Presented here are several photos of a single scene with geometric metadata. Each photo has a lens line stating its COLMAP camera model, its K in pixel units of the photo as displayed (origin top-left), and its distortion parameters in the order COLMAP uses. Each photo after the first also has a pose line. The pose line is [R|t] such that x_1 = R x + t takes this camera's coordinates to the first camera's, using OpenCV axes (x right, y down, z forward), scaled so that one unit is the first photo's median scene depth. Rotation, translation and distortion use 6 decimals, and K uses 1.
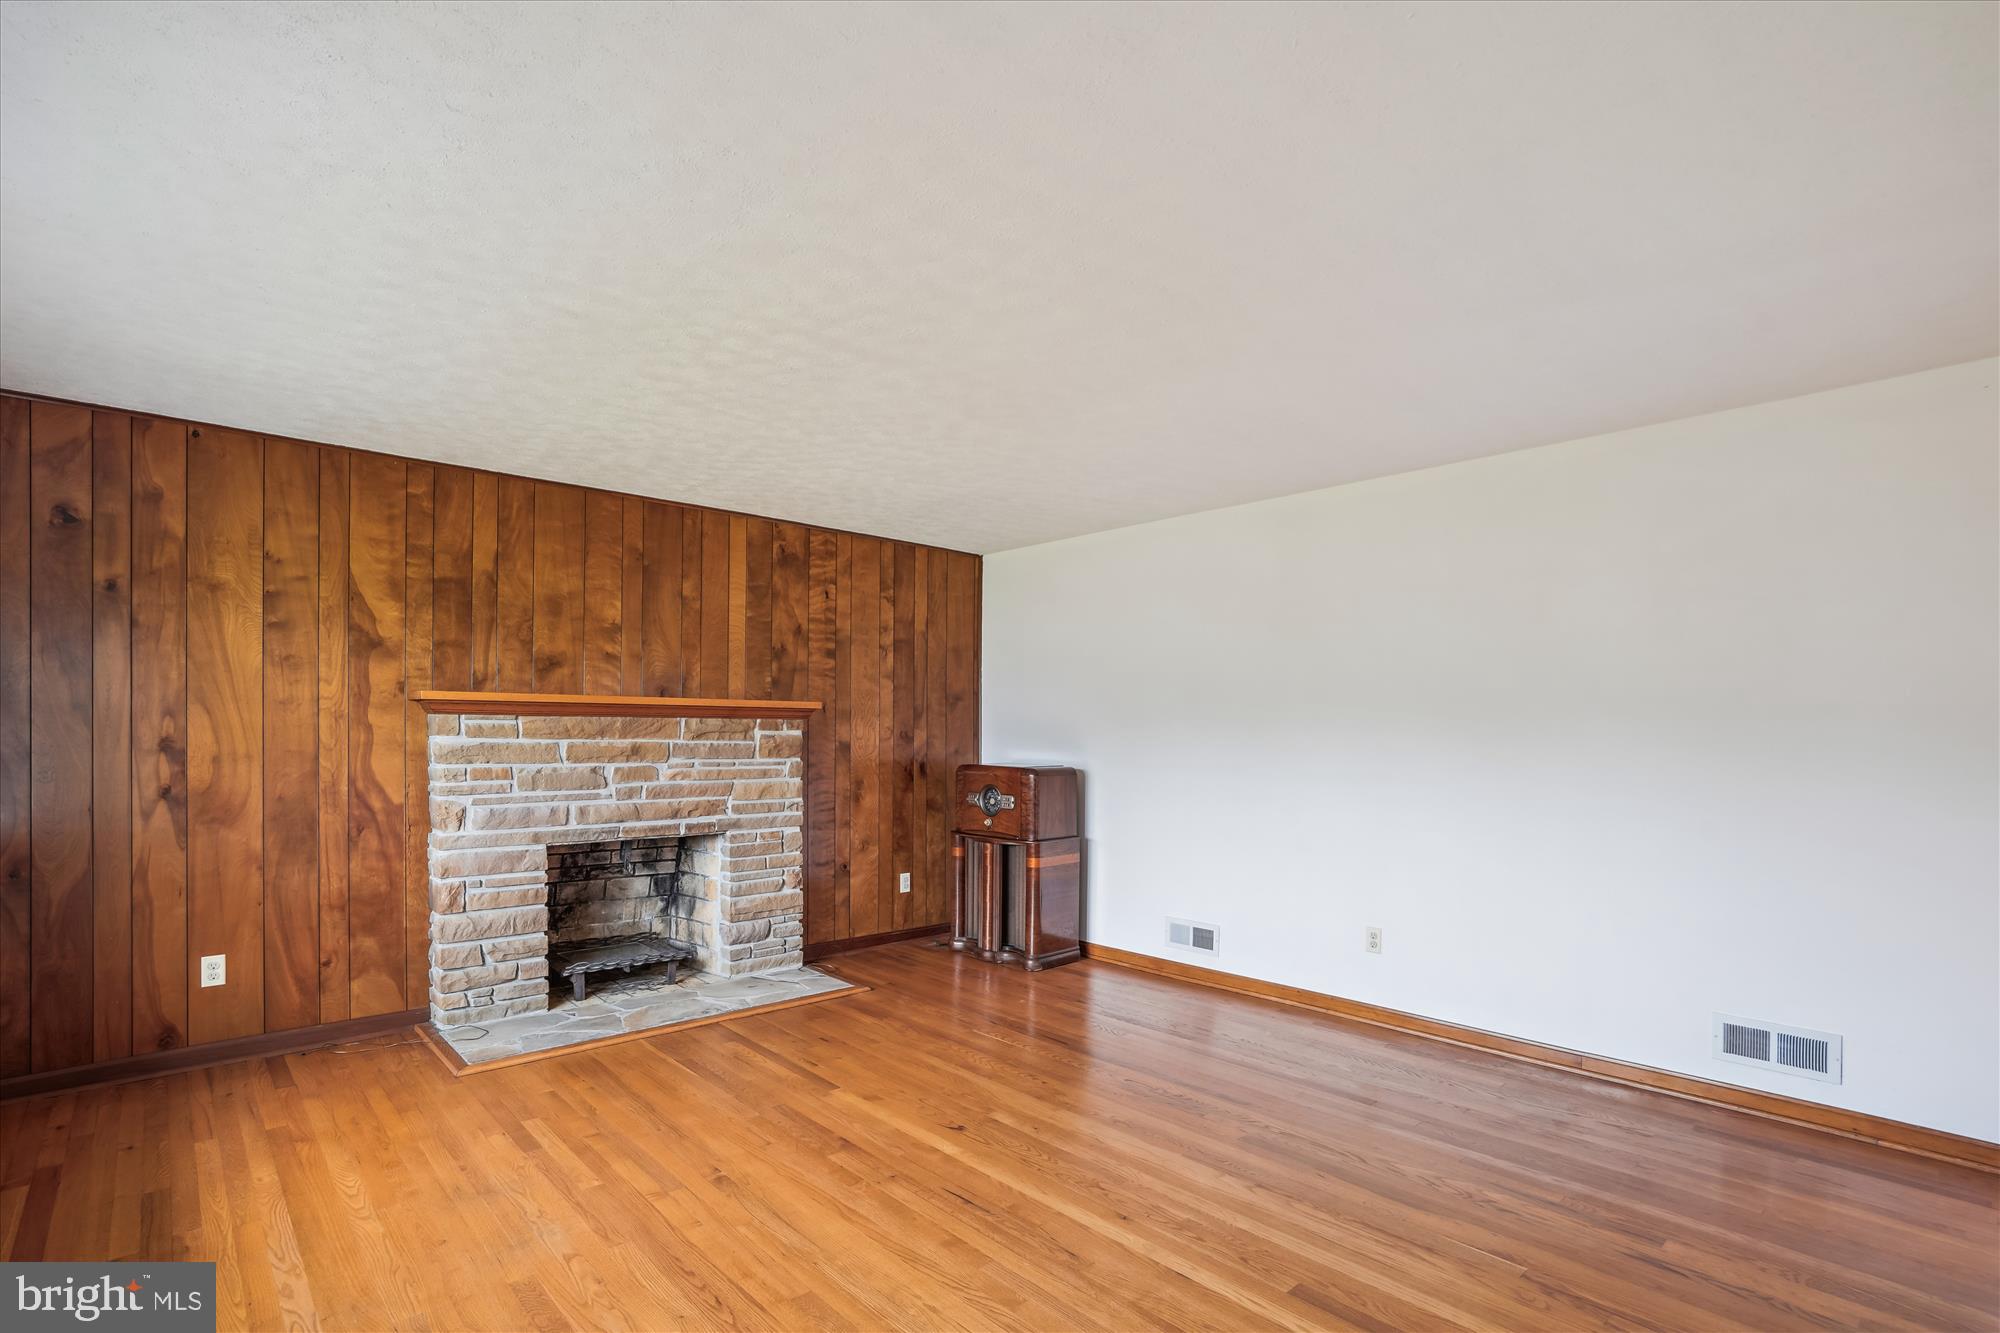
lens RADIAL K [[949.9, 0, 996.9], [0, 949.9, 735.2], [0, 0, 1]] dist [-0.000865, 0.000098]
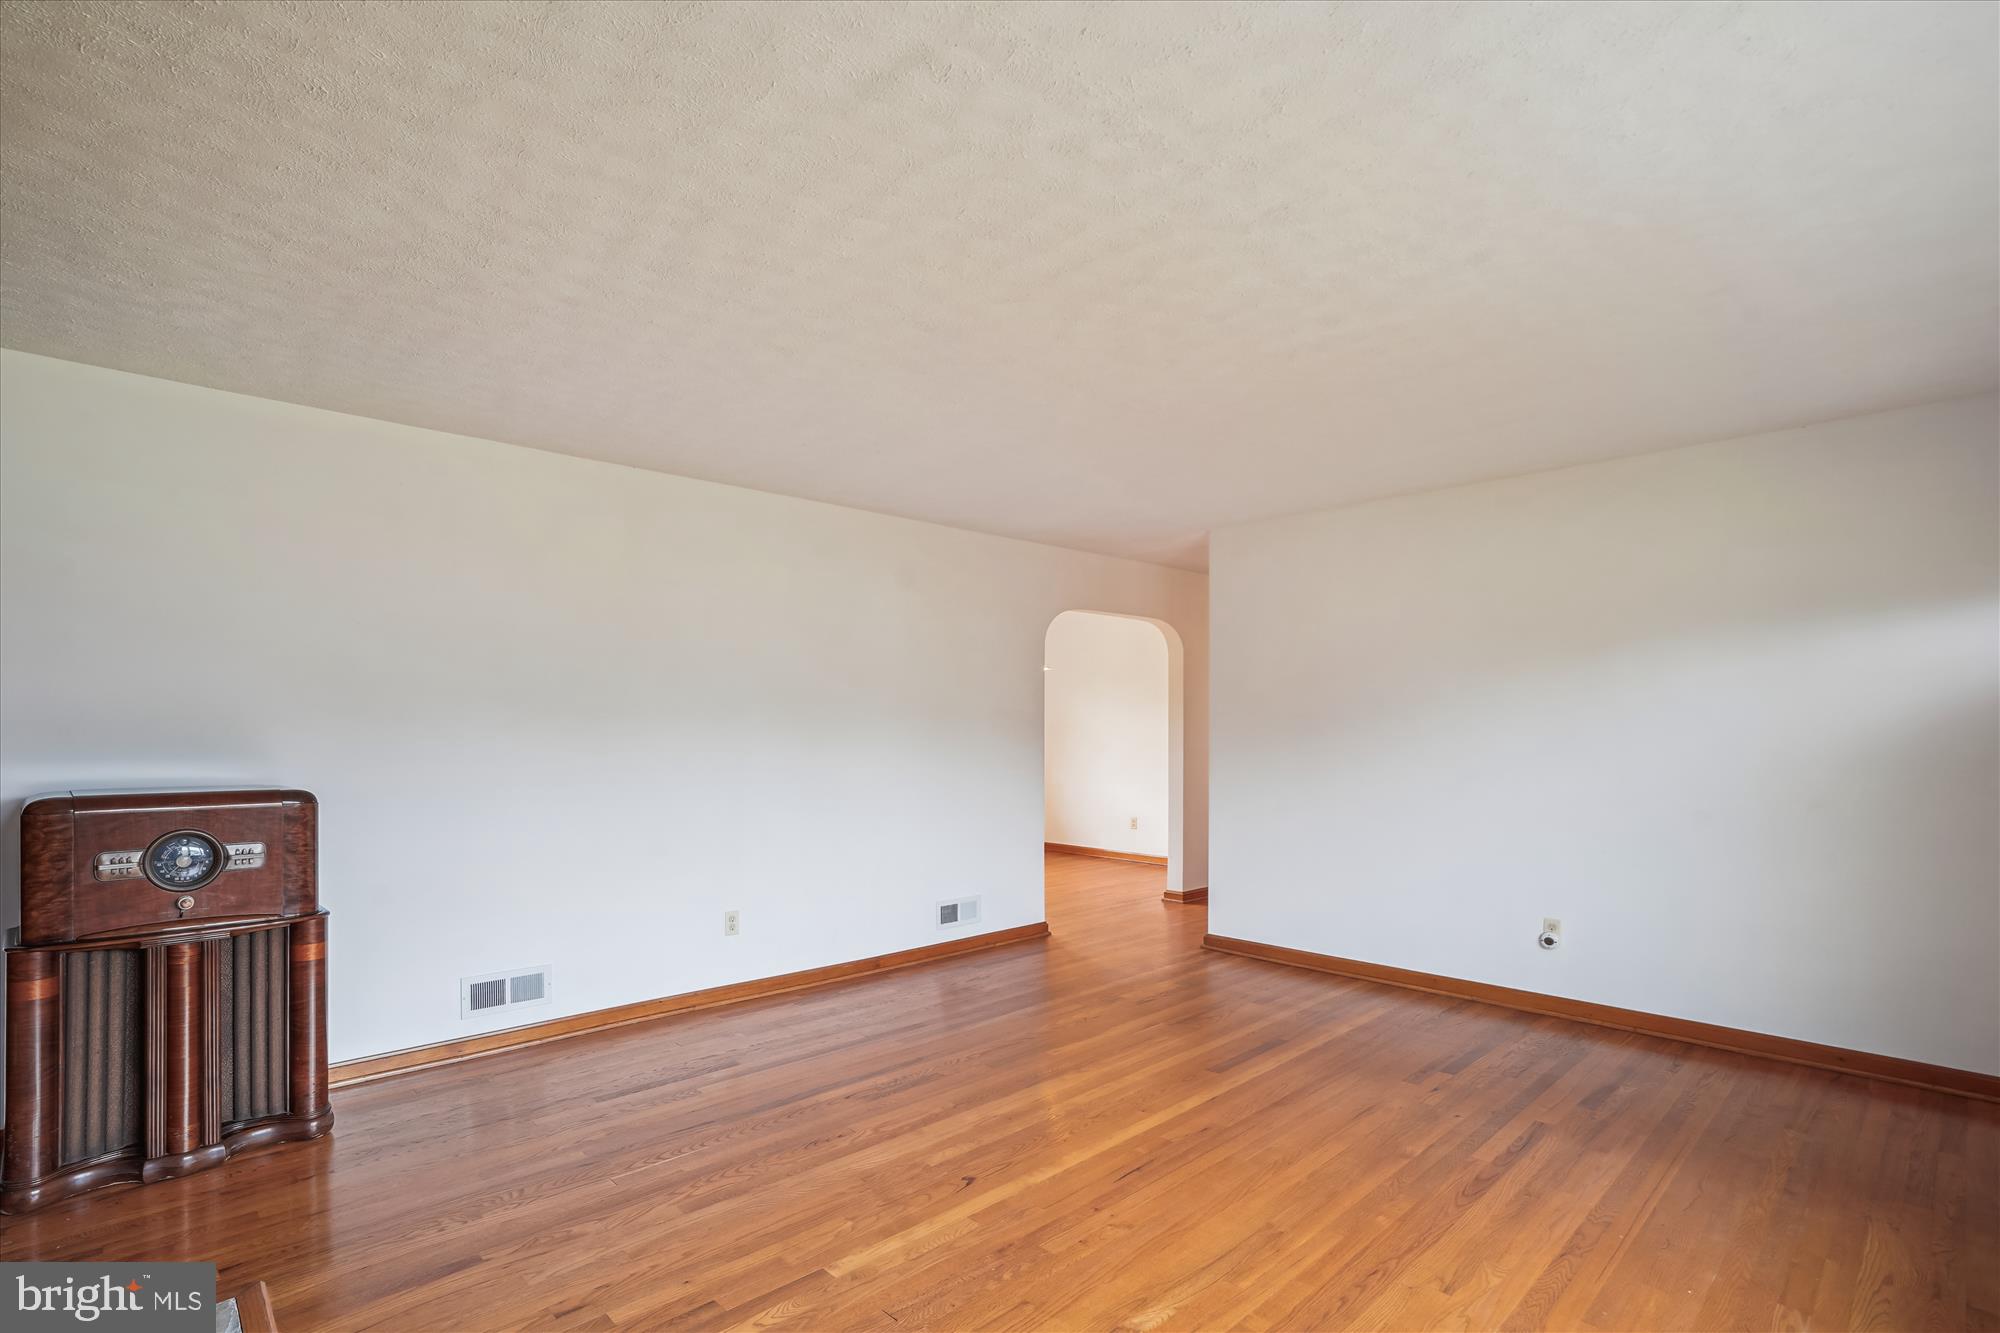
lens RADIAL K [[949.9, 0, 996.9], [0, 949.9, 735.2], [0, 0, 1]] dist [-0.000865, 0.000098]
pose [[-0.026720, -0.009242, 0.999600, -0.510145], [0.001124, 0.999956, 0.009276, -0.002797], [-0.999642, 0.001372, -0.026708, 0.556592]]
